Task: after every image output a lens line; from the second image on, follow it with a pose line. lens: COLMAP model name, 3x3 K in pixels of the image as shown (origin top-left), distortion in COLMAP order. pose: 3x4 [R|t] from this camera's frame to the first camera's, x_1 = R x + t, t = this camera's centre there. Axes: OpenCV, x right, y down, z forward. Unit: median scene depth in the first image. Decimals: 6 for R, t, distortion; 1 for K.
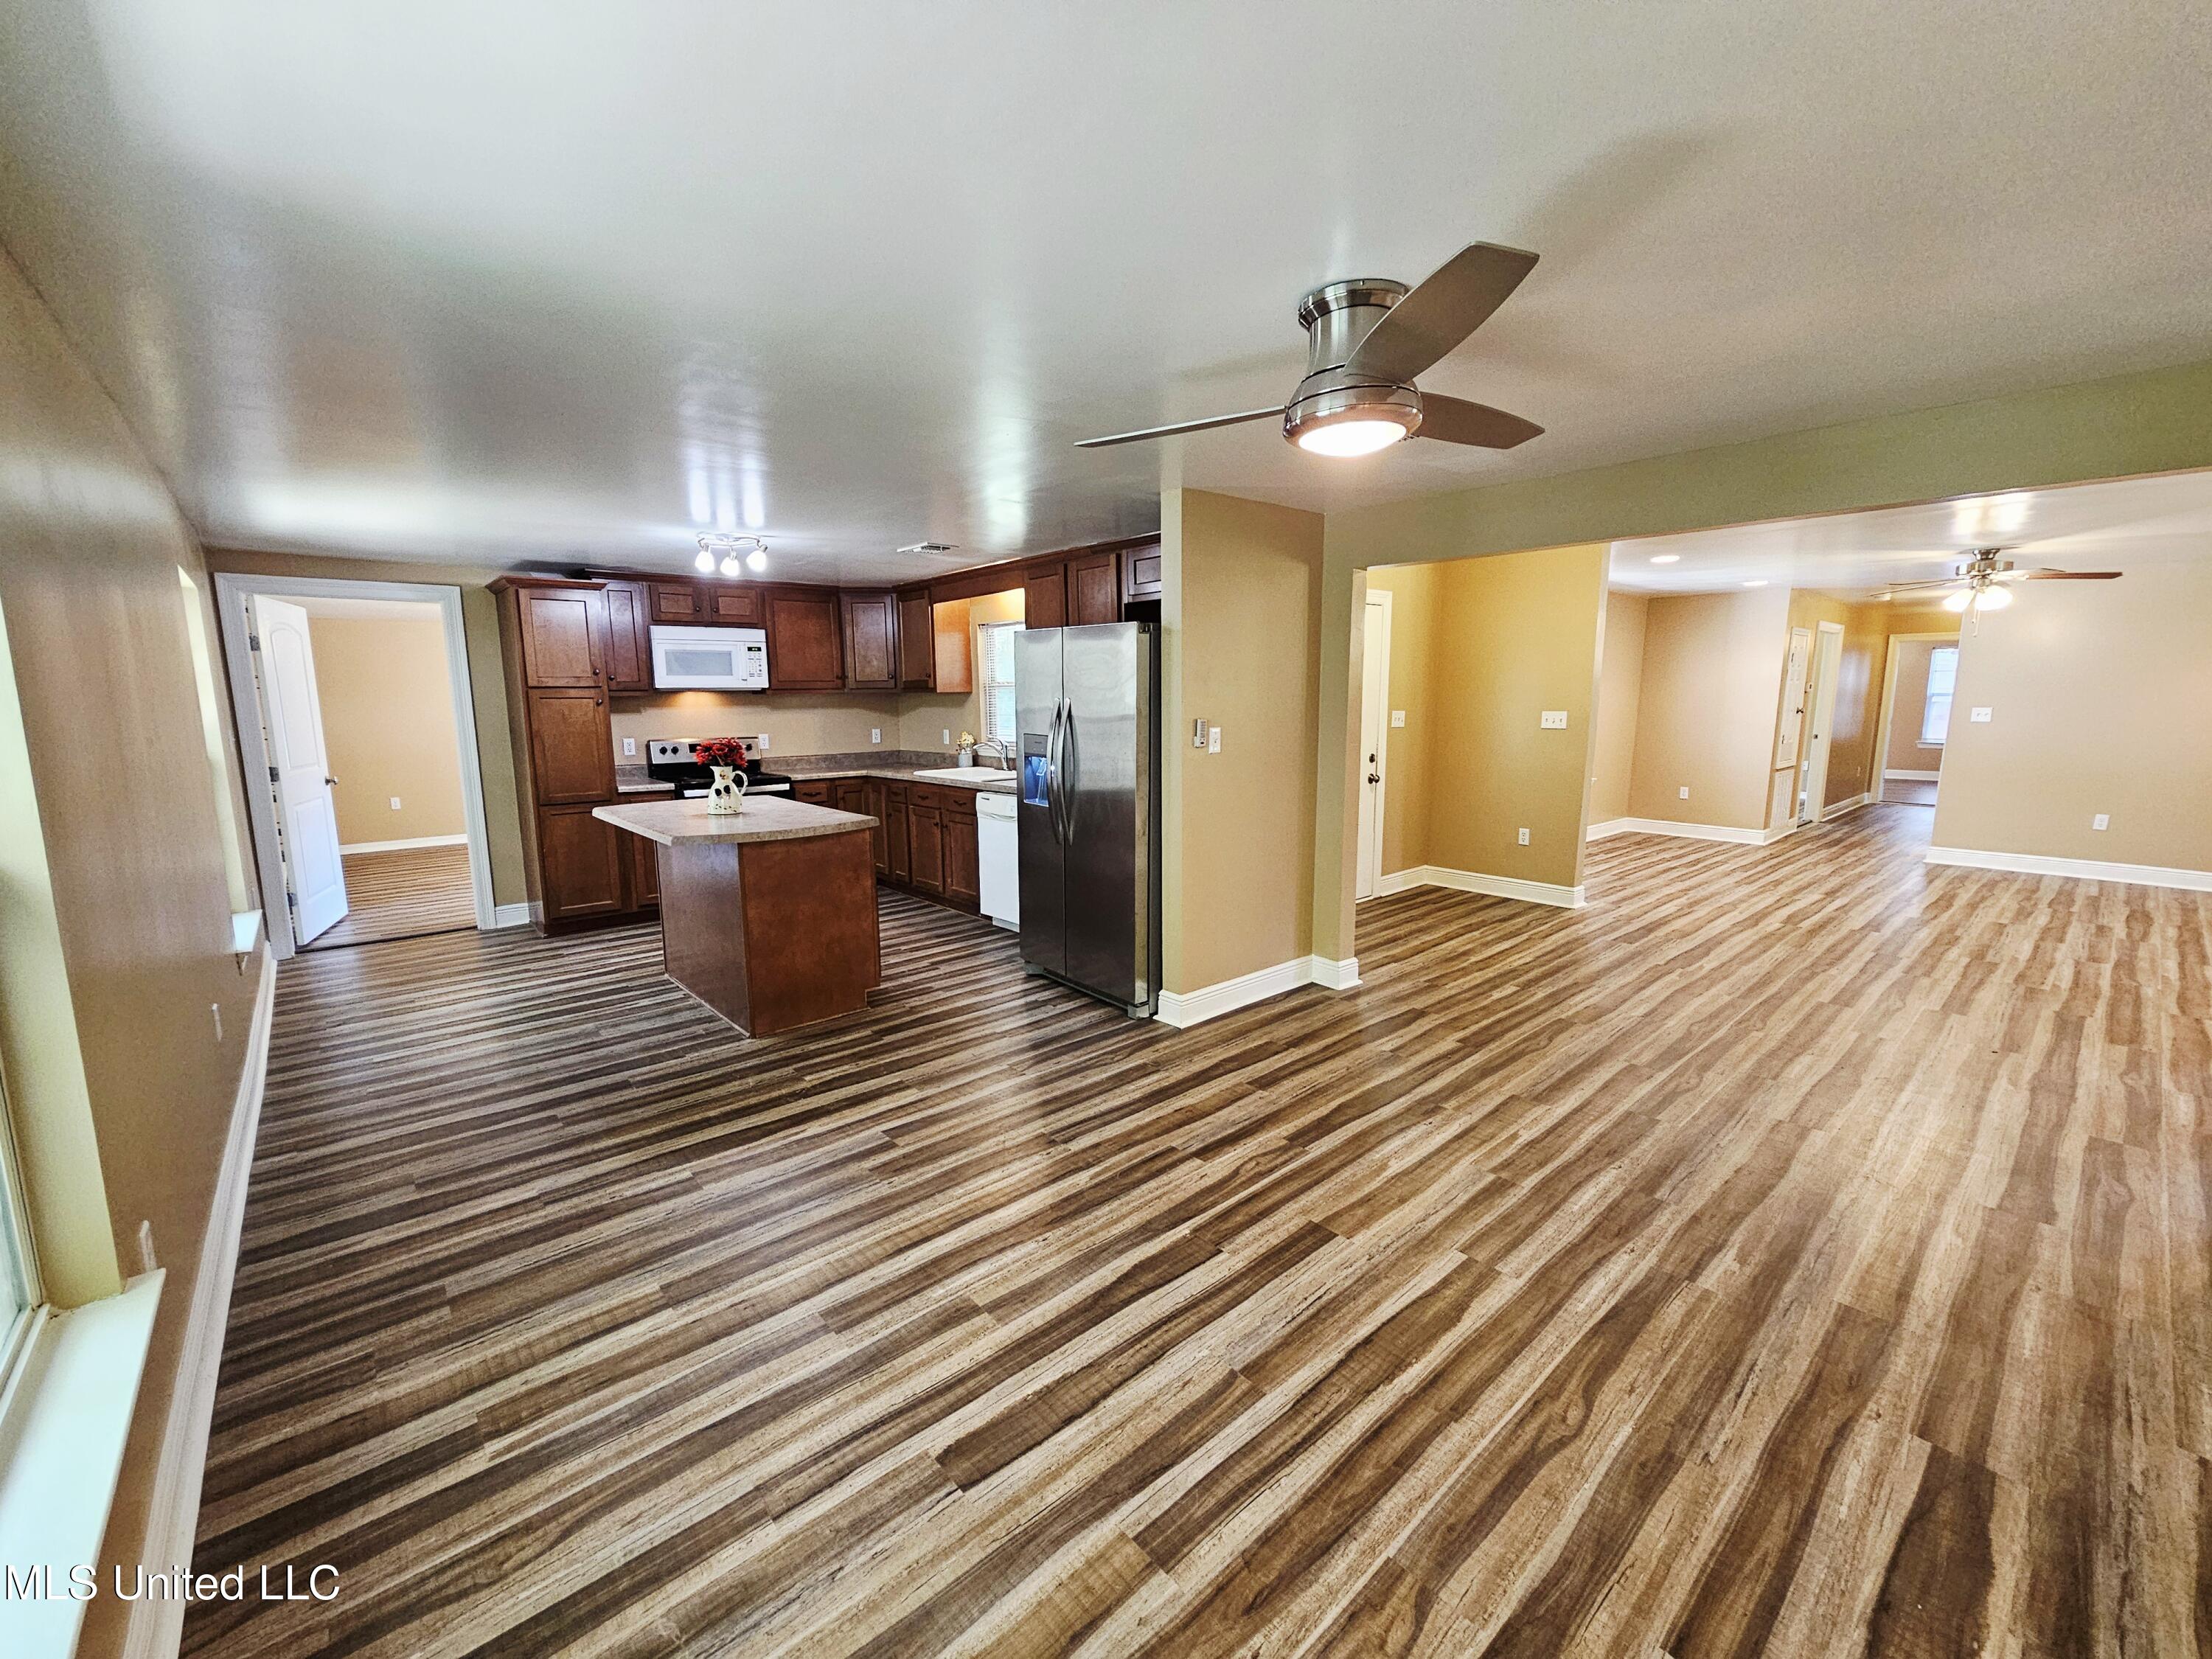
lens RADIAL K [[908.3, 0, 1103.7], [0, 908.3, 839.7], [0, 0, 1]] dist [-0.004580, 0.001497]
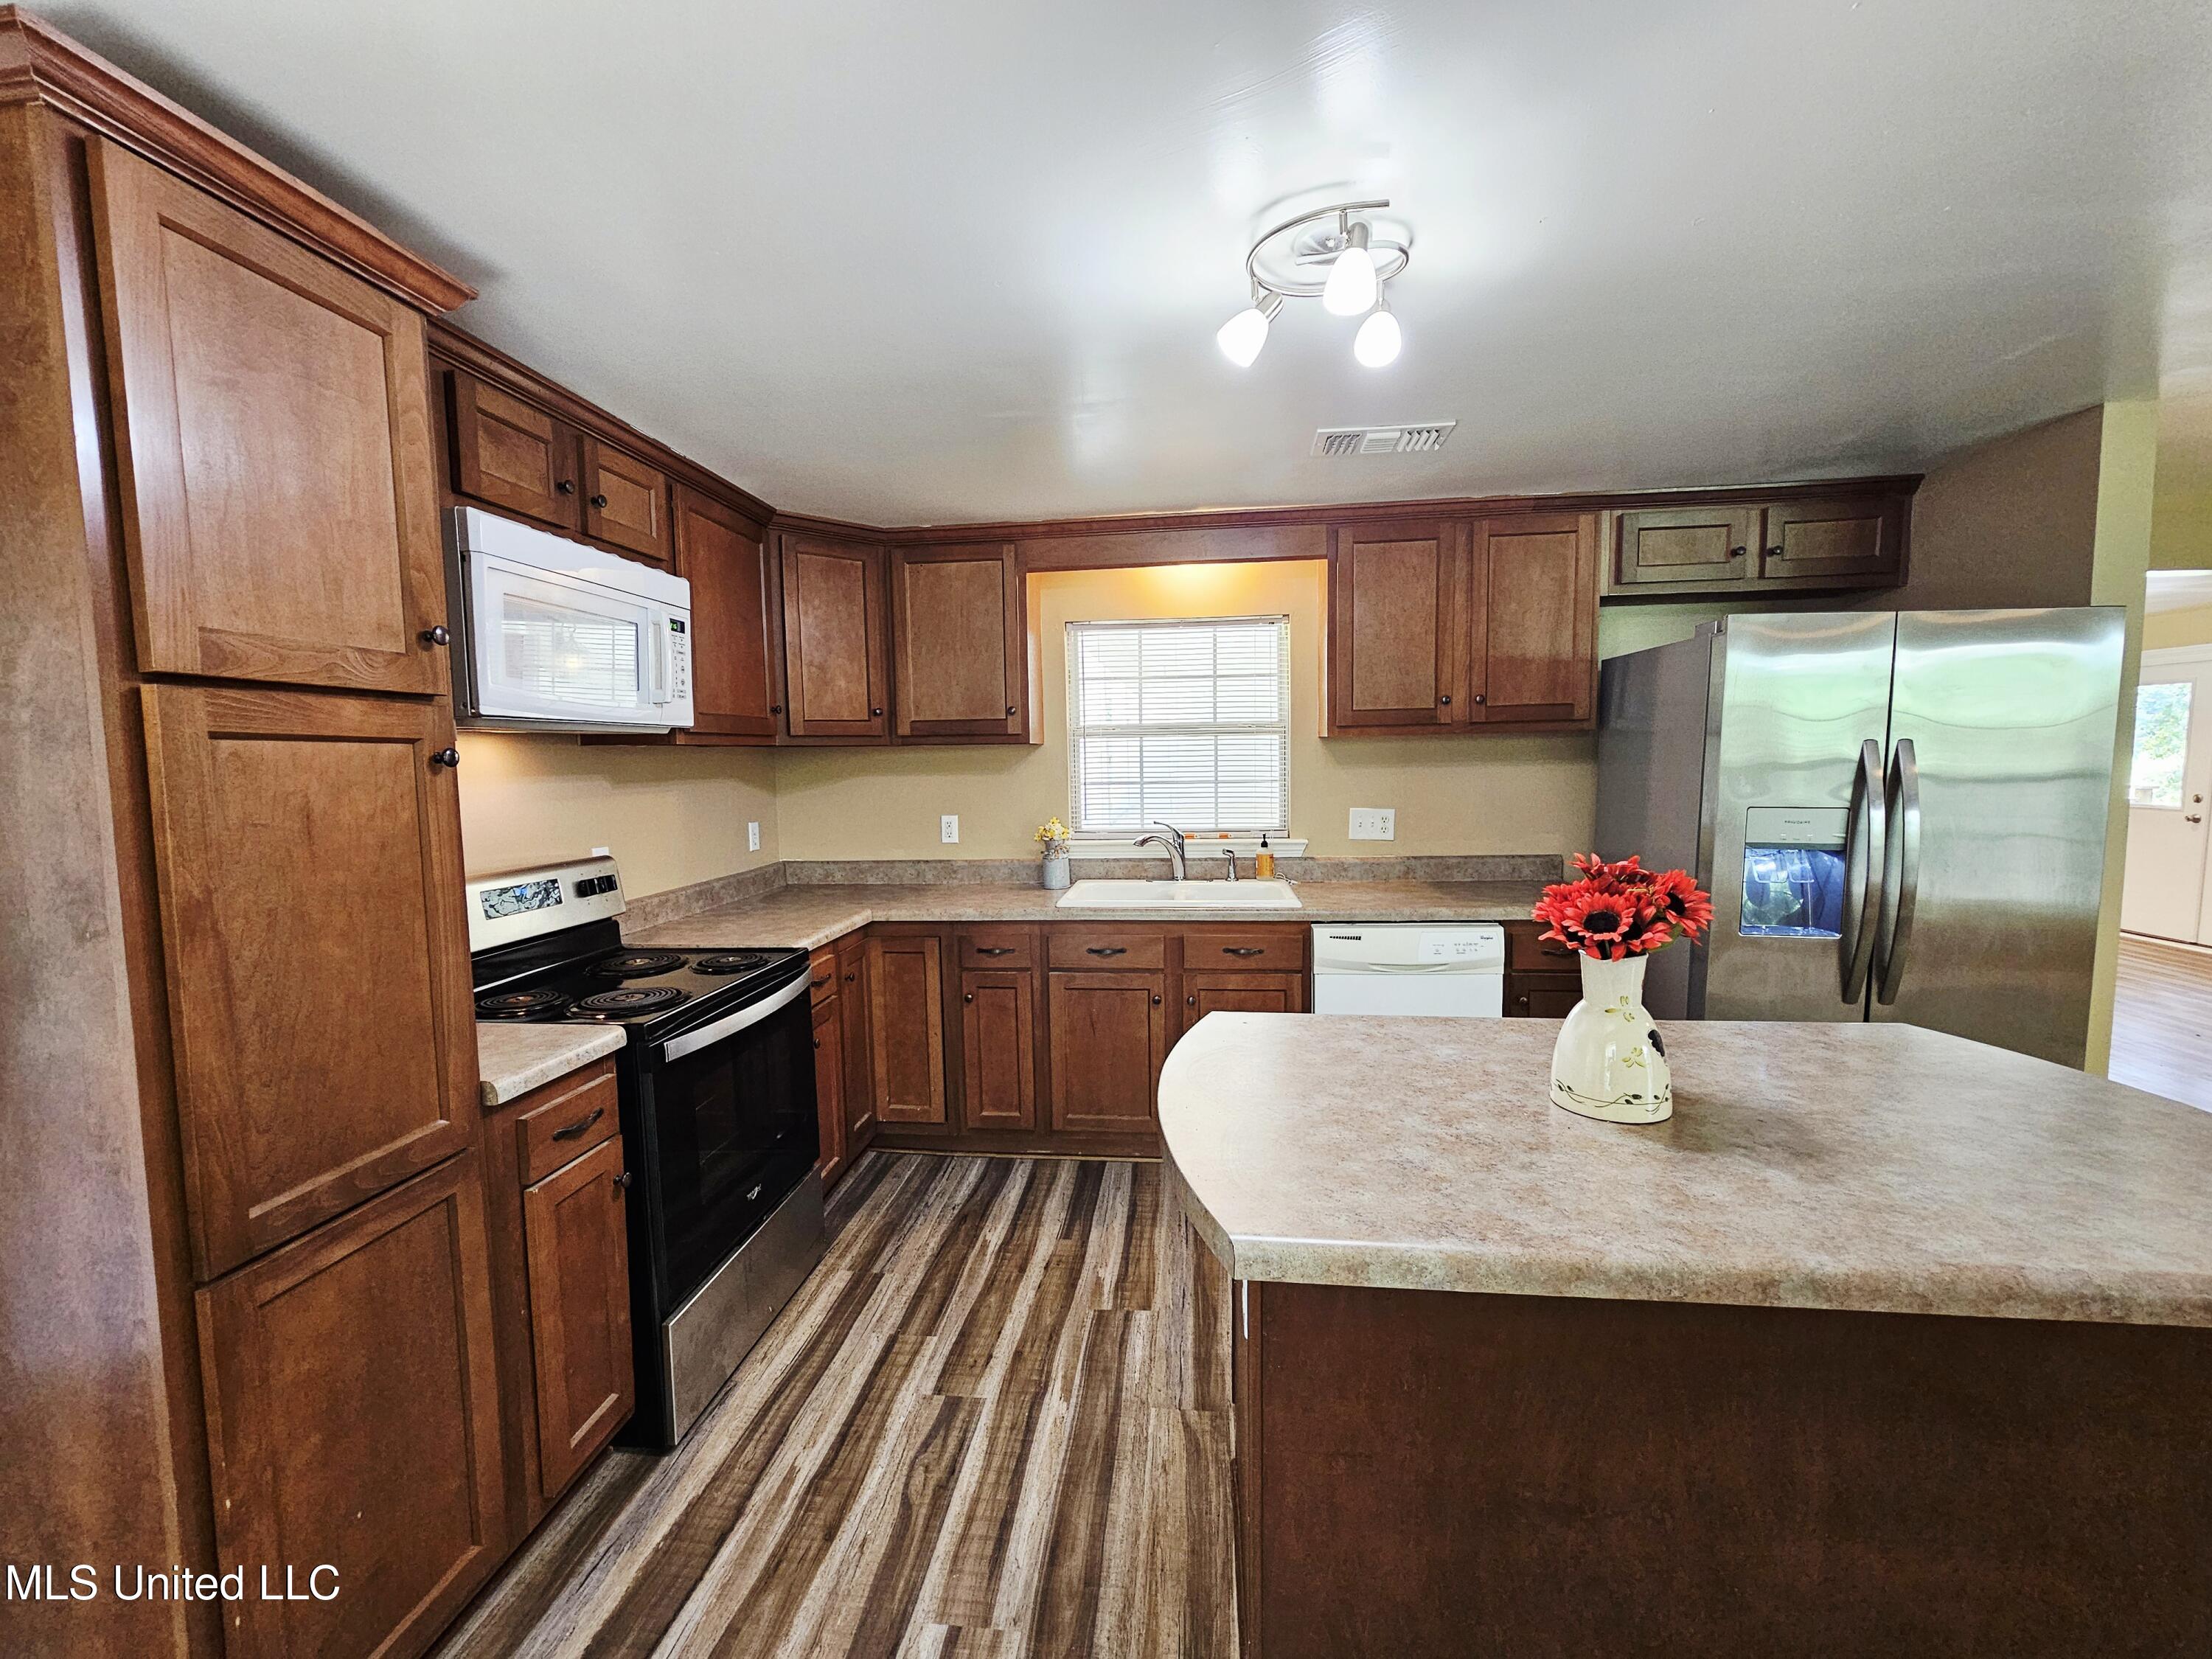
lens RADIAL K [[908.3, 0, 1104.4], [0, 908.3, 831.9], [0, 0, 1]] dist [-0.004580, 0.001497]
pose [[0.738401, -0.058186, 0.671847, -0.998207], [0.116654, 0.992272, -0.042274, -0.169940], [-0.664195, 0.109589, 0.739483, 1.185813]]
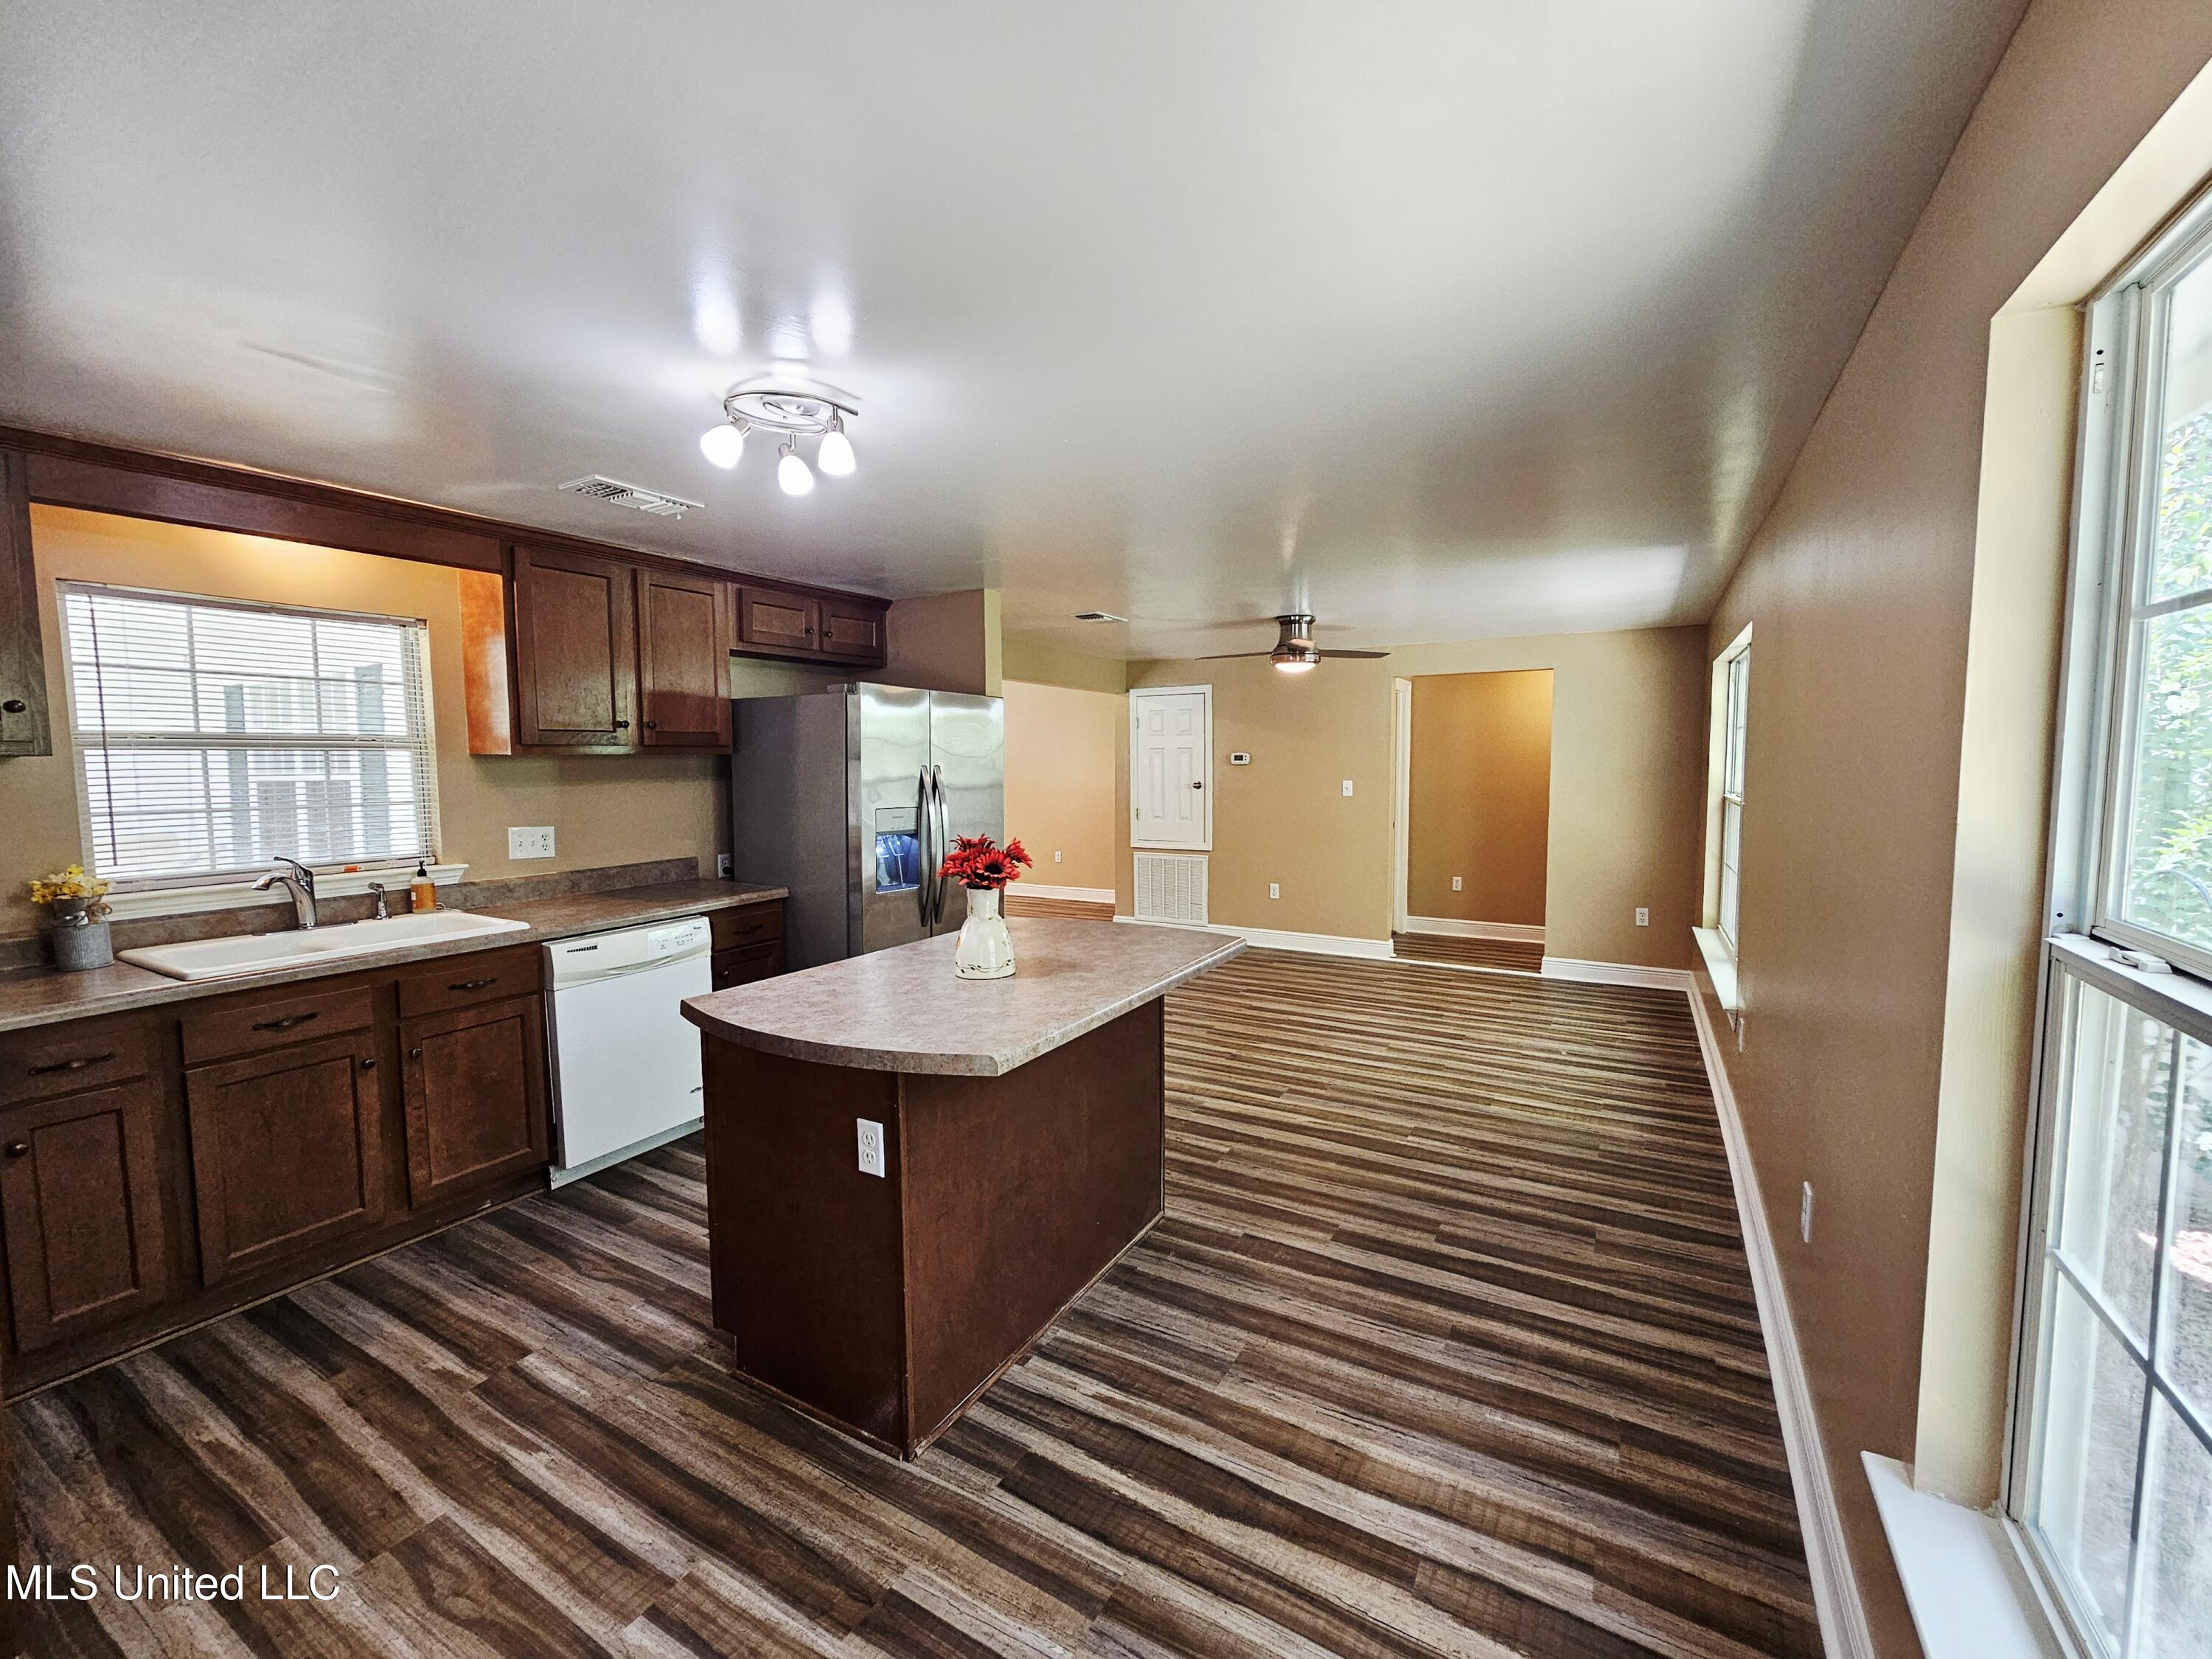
lens RADIAL K [[908.3, 0, 1104.4], [0, 908.3, 828.8], [0, 0, 1]] dist [-0.004580, 0.001497]
pose [[-0.319574, -0.060834, 0.945607, -1.276077], [0.157547, 0.980635, 0.116331, -0.222430], [-0.934372, 0.186154, -0.303801, 1.462448]]
